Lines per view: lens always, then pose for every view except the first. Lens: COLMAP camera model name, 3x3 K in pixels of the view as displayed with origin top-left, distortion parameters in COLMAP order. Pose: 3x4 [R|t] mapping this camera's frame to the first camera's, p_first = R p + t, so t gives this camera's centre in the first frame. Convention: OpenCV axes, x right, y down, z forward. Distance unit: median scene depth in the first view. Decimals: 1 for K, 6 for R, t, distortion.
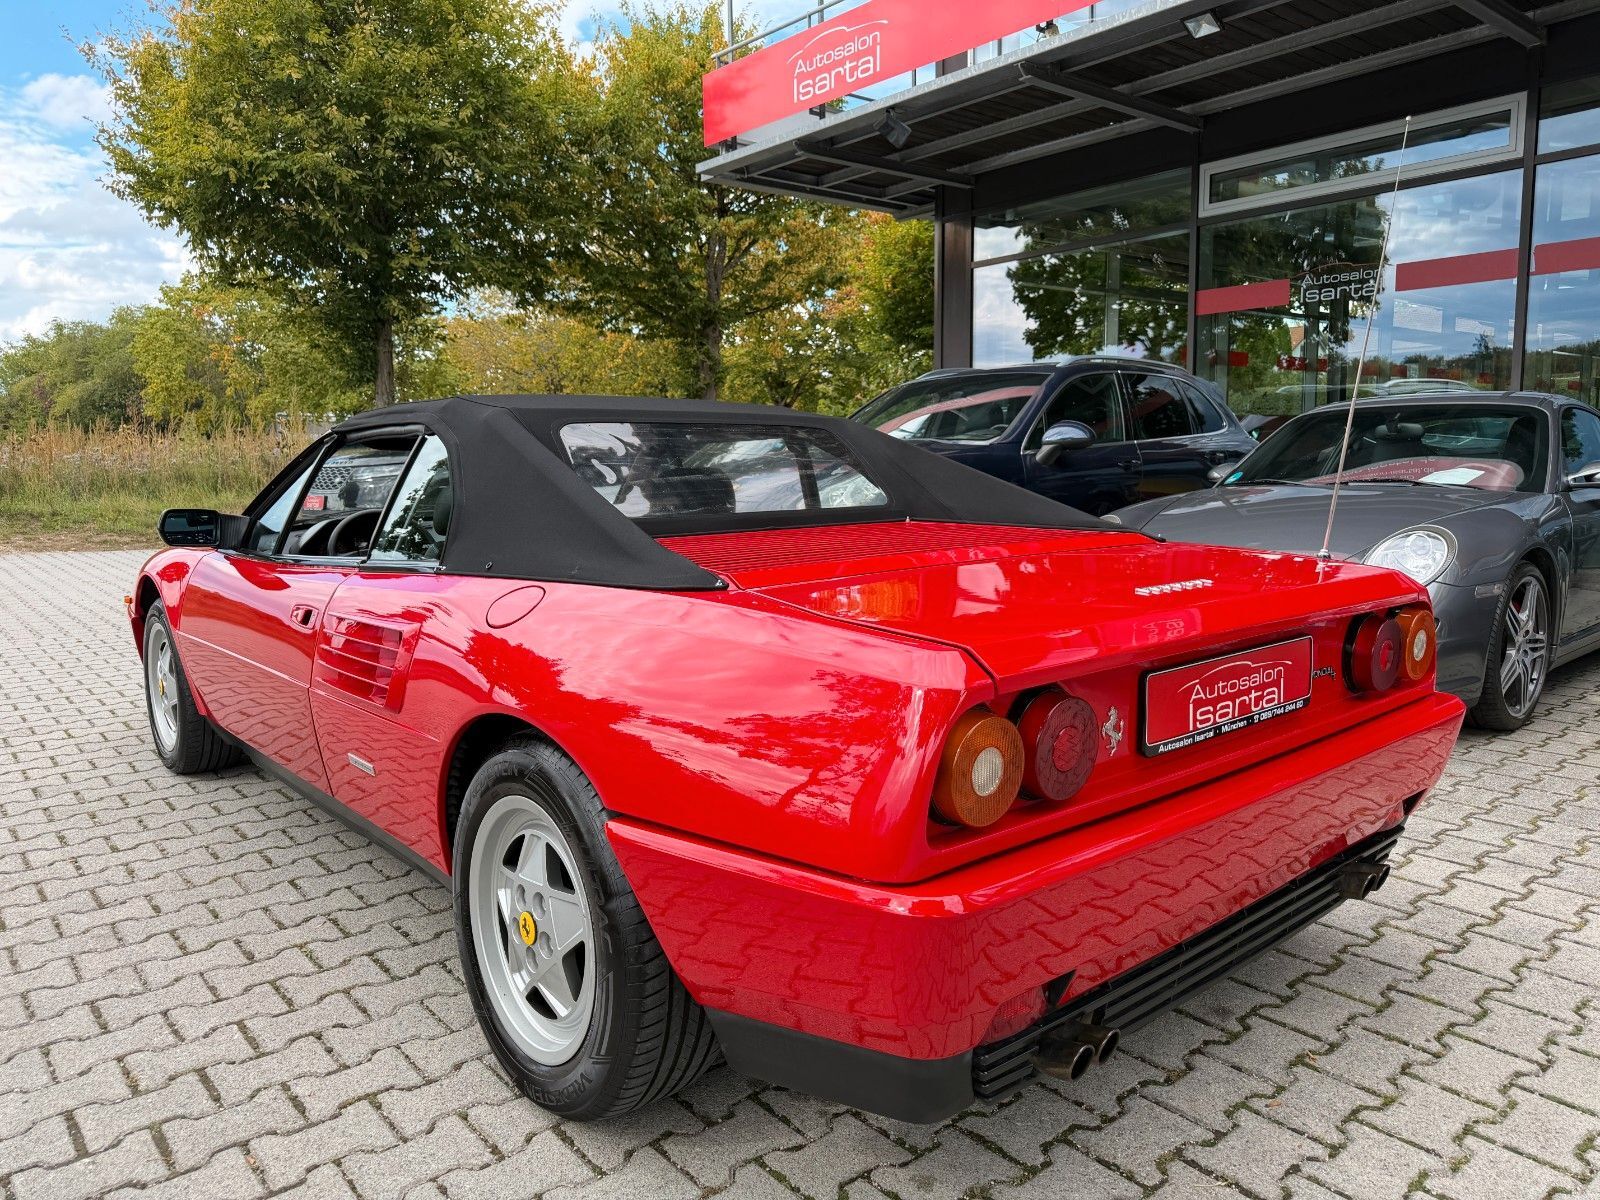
lens RADIAL K [[1160.8, 0, 796.7], [0, 1160.8, 600.2], [0, 0, 1]] dist [0.022943, -0.028468]
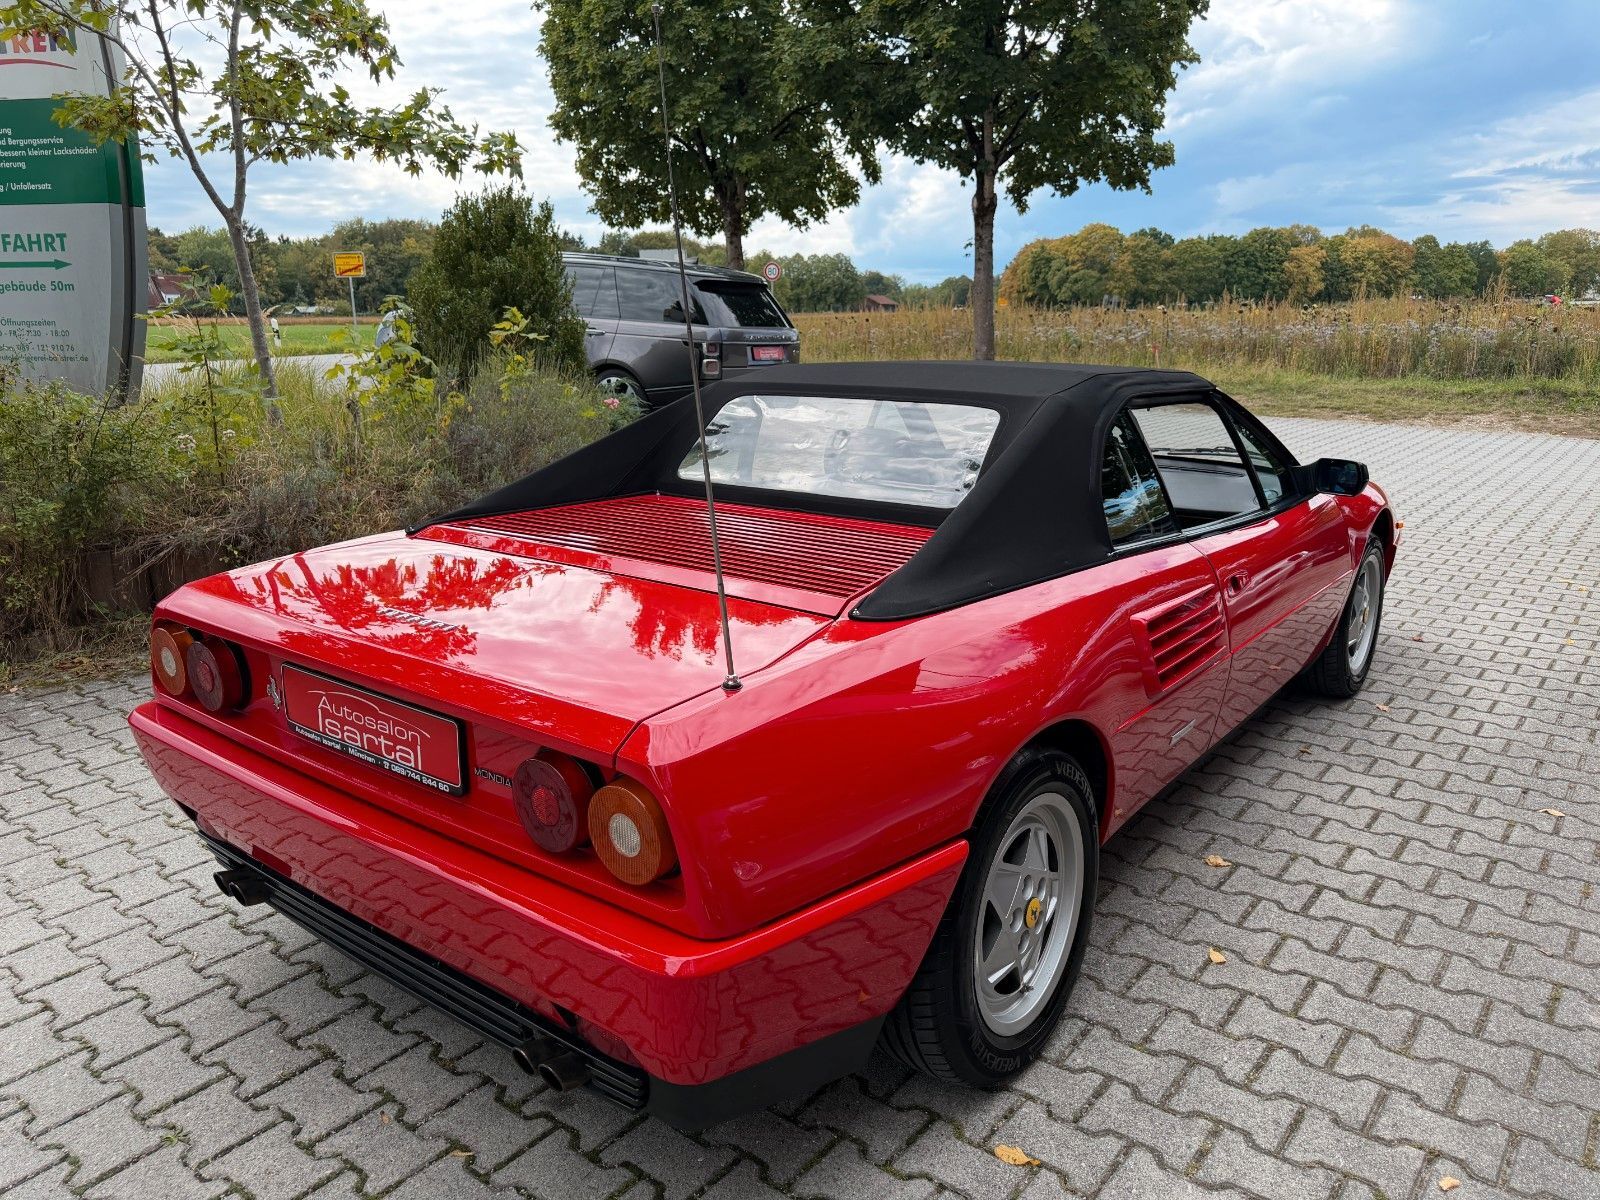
lens RADIAL K [[1160.8, 0, 795.3], [0, 1160.8, 609.8], [0, 0, 1]] dist [0.022943, -0.028468]
pose [[0.174333, 0.252630, -0.951728, 0.889291], [-0.120476, 0.964739, 0.234016, -0.196902], [0.977289, 0.073863, 0.198622, 0.732551]]
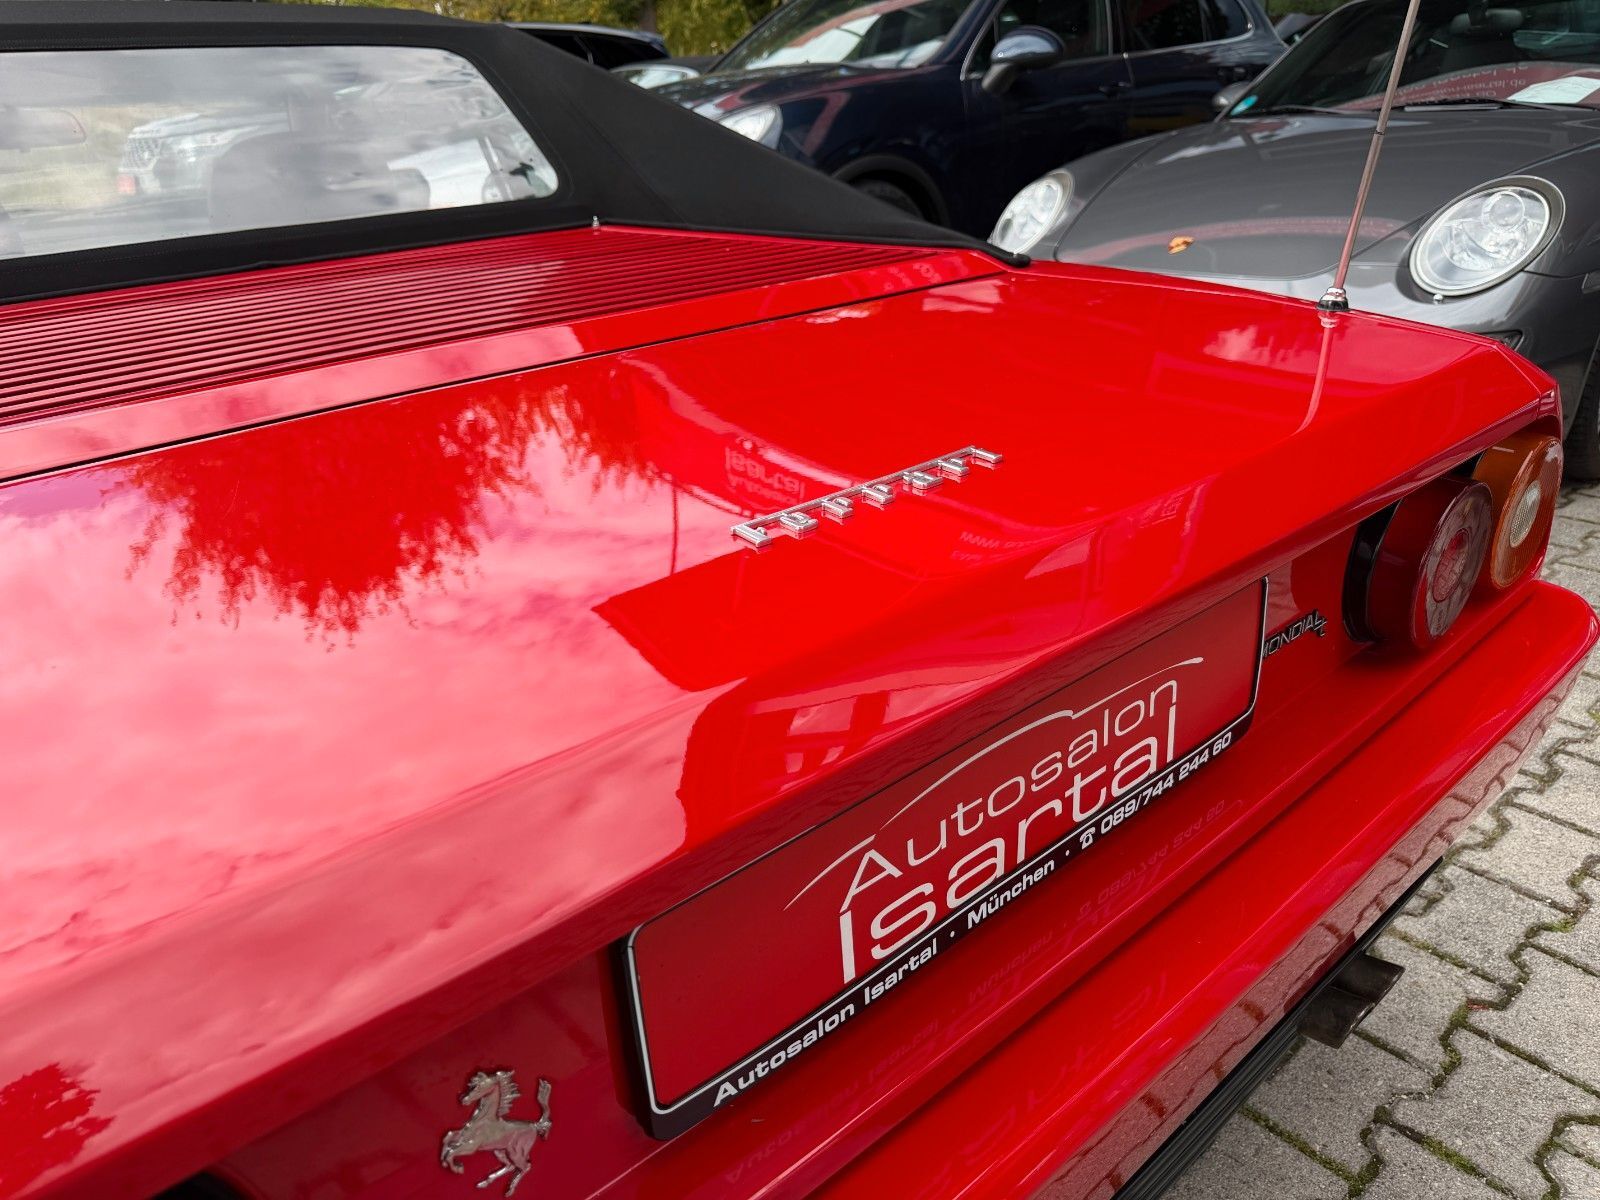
lens RADIAL K [[1160.8, 0, 809.4], [0, 1160.8, 597.7], [0, 0, 1]] dist [0.022943, -0.028468]
pose [[0.999342, -0.034069, -0.012424, 0.201897], [0.036195, 0.958183, 0.283857, -0.052161], [0.002234, -0.284120, 0.958786, 0.429053]]
